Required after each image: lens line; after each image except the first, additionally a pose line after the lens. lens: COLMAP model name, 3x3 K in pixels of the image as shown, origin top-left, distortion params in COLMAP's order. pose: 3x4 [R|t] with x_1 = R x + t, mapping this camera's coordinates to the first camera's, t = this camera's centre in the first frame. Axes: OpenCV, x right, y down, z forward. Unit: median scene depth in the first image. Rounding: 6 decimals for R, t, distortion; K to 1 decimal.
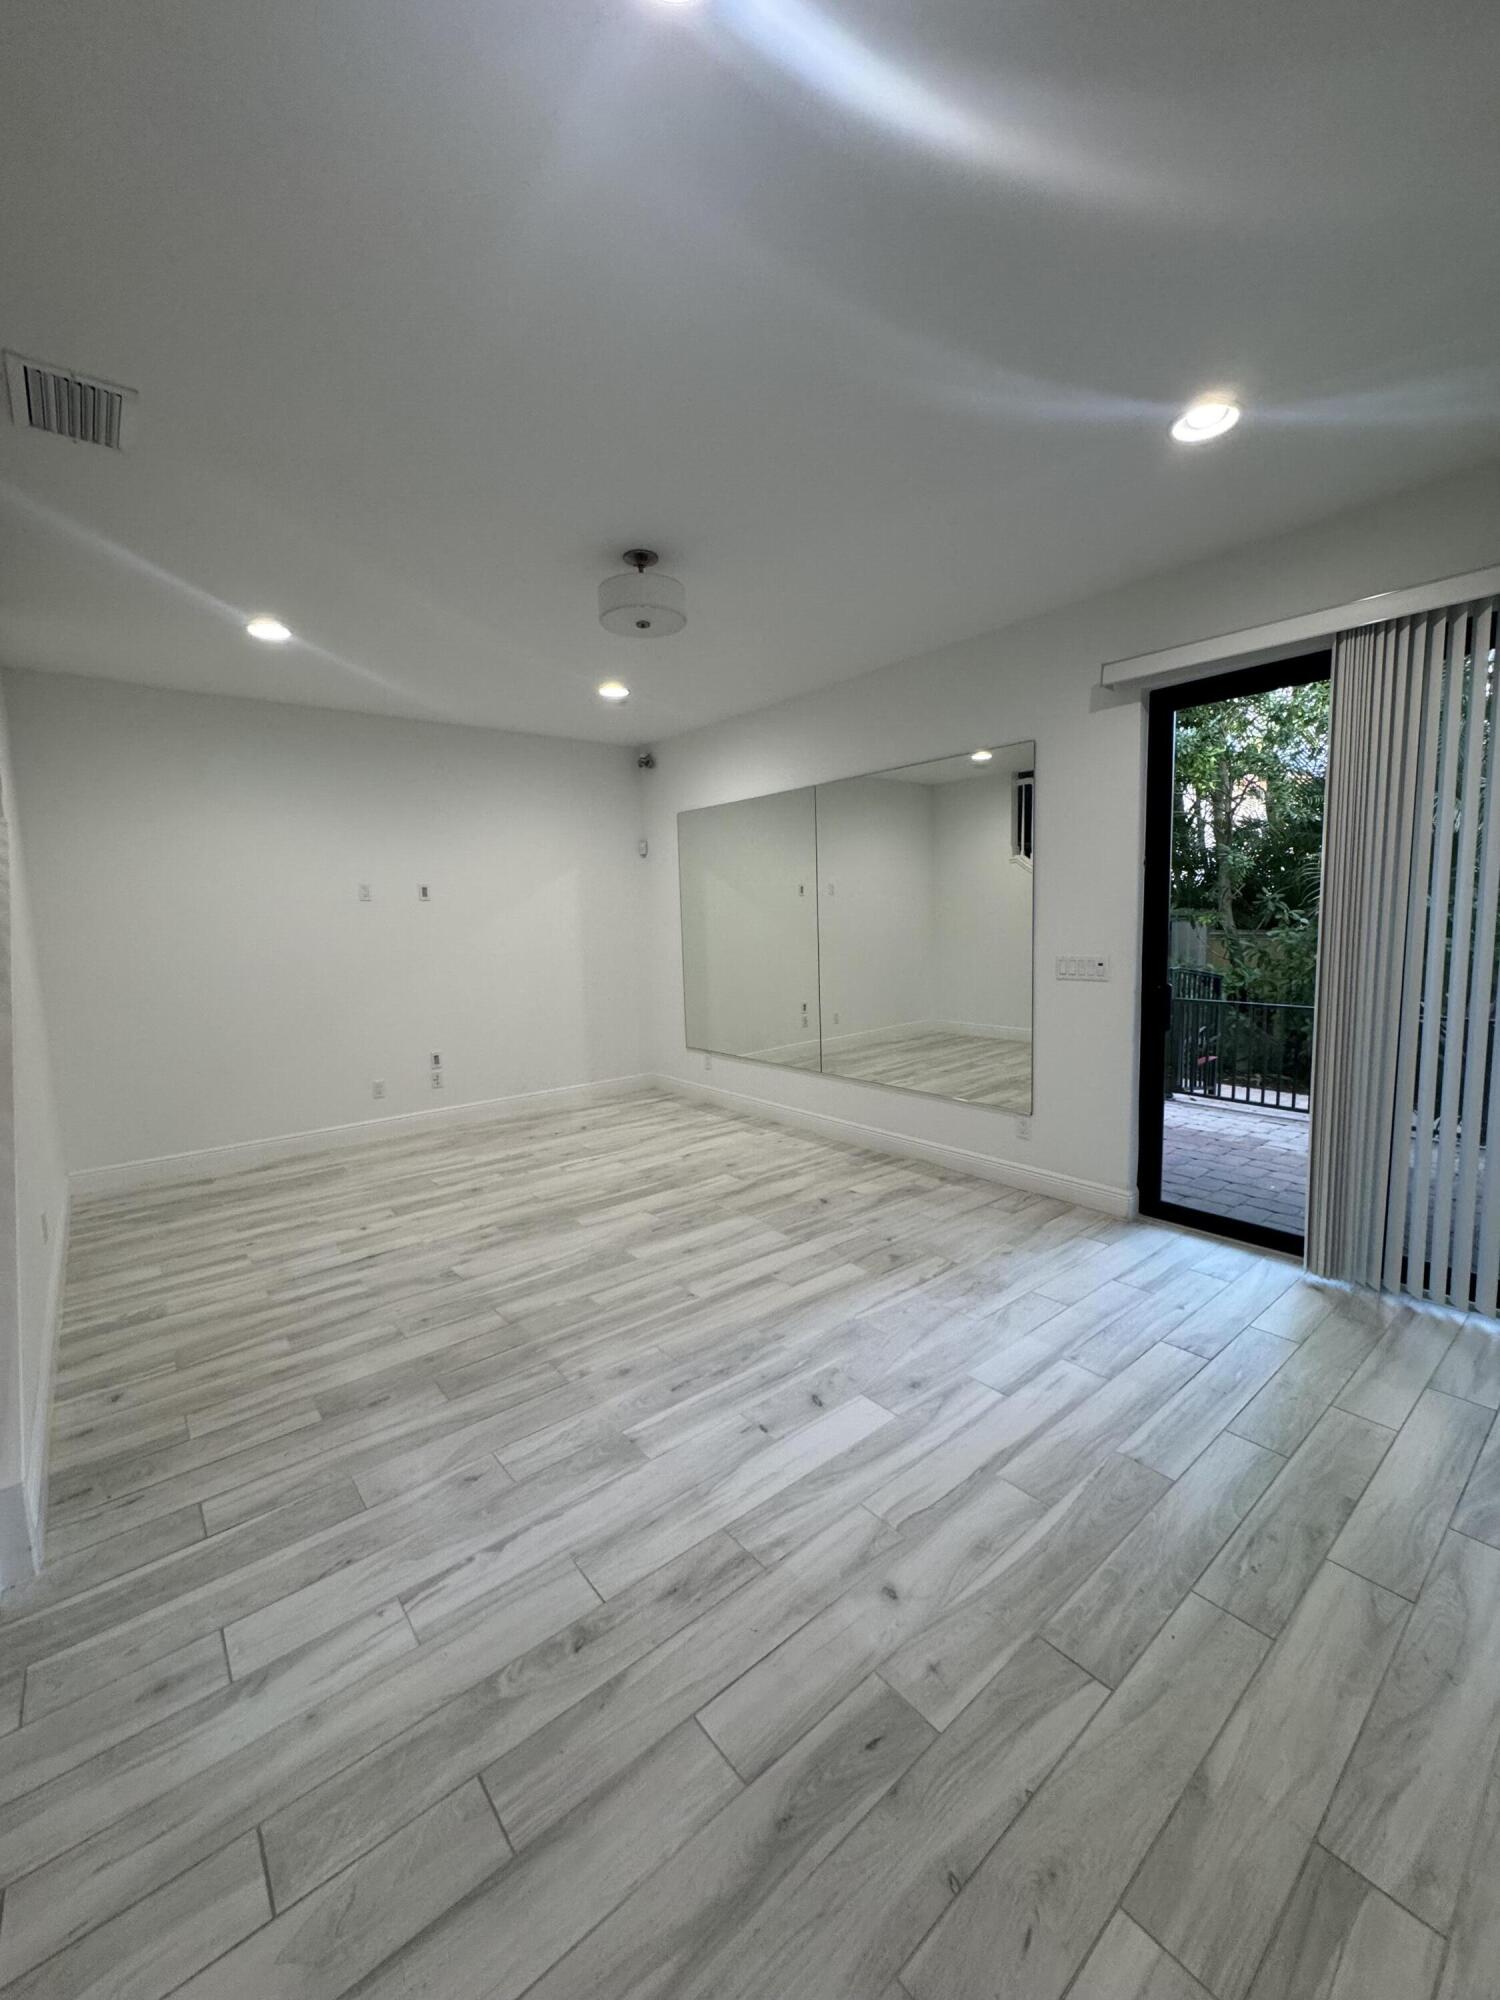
lens RADIAL K [[797.1, 0, 749.8], [0, 797.1, 1001.4], [0, 0, 1]] dist [-0.003773, -0.000143]
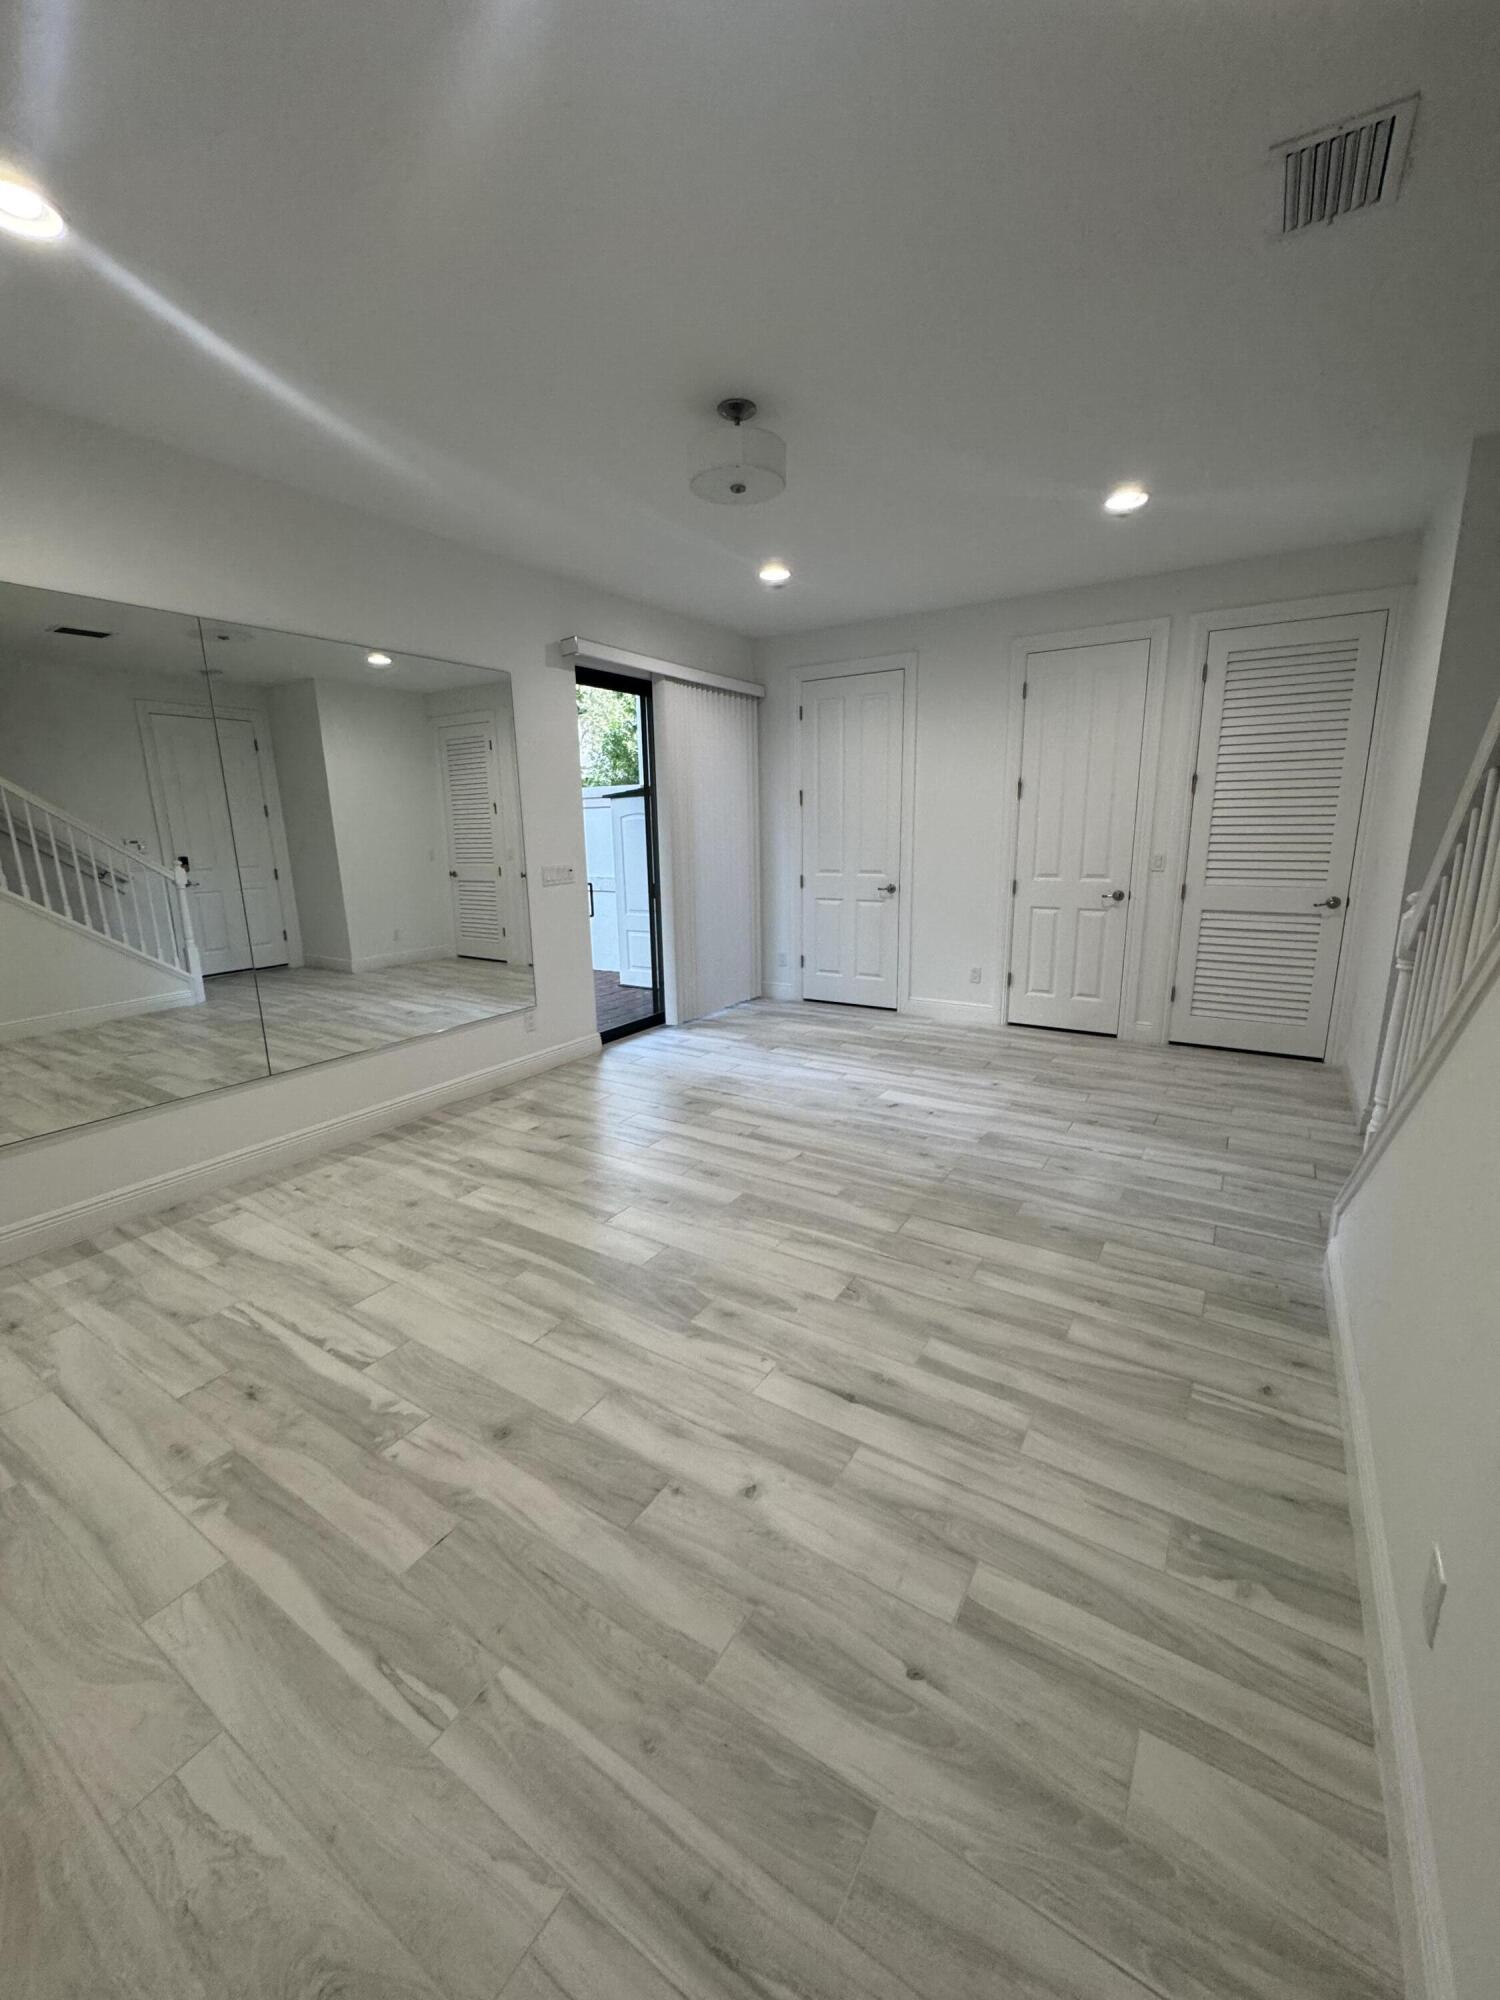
lens RADIAL K [[797.1, 0, 749.2], [0, 797.1, 1002.5], [0, 0, 1]] dist [-0.003773, -0.000143]
pose [[-0.309535, -0.177098, 0.934251, -1.068534], [0.132502, 0.964885, 0.226806, -0.110868], [-0.941611, 0.193994, -0.275200, 1.327522]]
